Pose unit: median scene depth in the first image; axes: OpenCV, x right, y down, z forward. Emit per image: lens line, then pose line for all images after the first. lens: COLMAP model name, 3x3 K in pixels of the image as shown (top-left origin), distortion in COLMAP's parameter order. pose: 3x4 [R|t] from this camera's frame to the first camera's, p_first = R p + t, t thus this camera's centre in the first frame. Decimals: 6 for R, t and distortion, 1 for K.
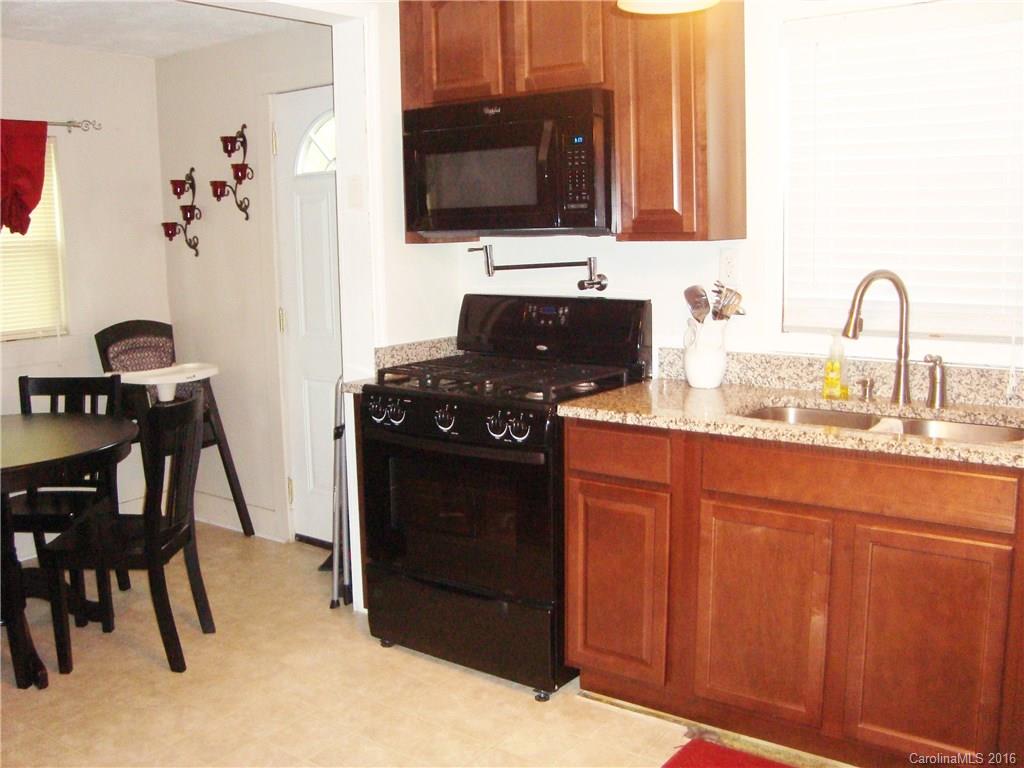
lens RADIAL K [[972.9, 0, 534.5], [0, 972.9, 385.2], [0, 0, 1]] dist [-0.142240, 0.000000]
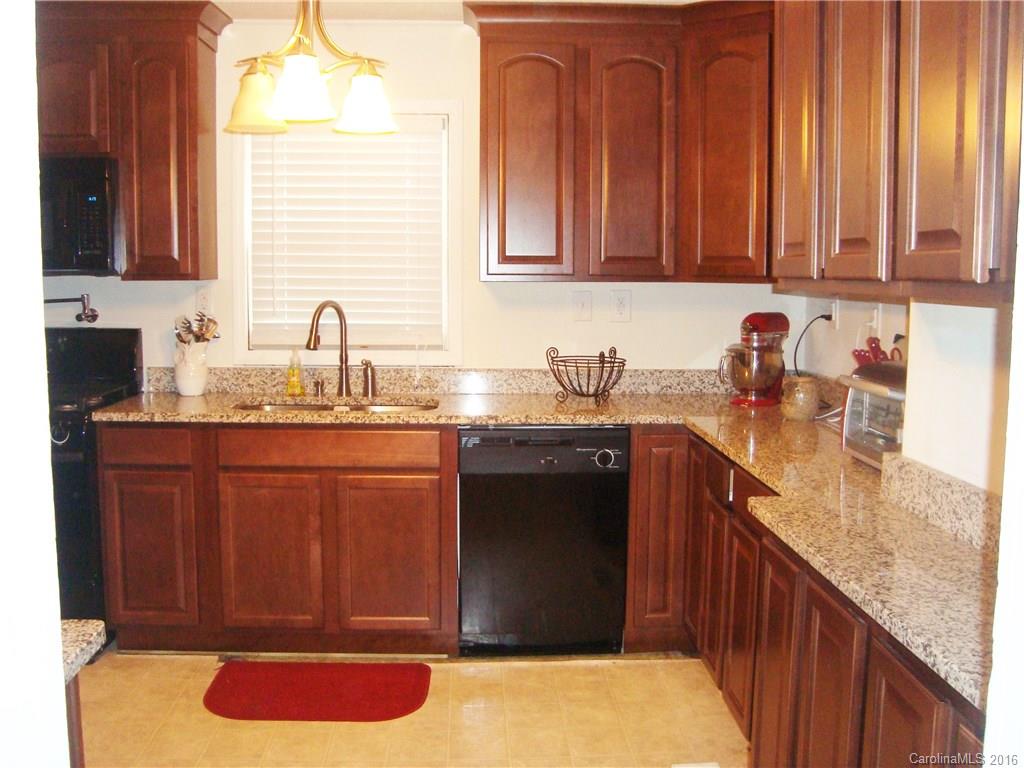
lens RADIAL K [[972.9, 0, 521.9], [0, 972.9, 377.3], [0, 0, 1]] dist [-0.142240, 0.000000]
pose [[0.786923, -0.044272, 0.615461, -0.278311], [0.075804, 0.996804, -0.025220, 0.046688], [-0.612377, 0.066501, 0.787764, -0.274364]]
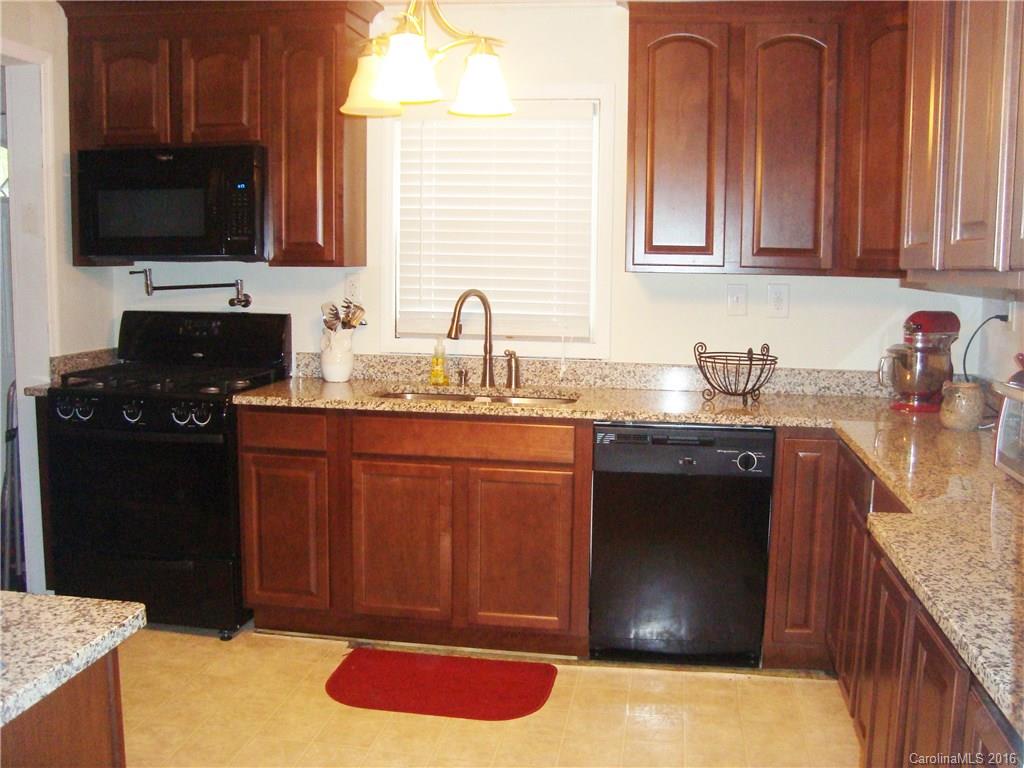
lens RADIAL K [[972.9, 0, 535.4], [0, 972.9, 385.8], [0, 0, 1]] dist [-0.142240, 0.000000]
pose [[0.889626, -0.026570, 0.455917, -0.191158], [0.040930, 0.998927, -0.021652, 0.050169], [-0.454853, 0.037923, 0.889759, -0.277058]]
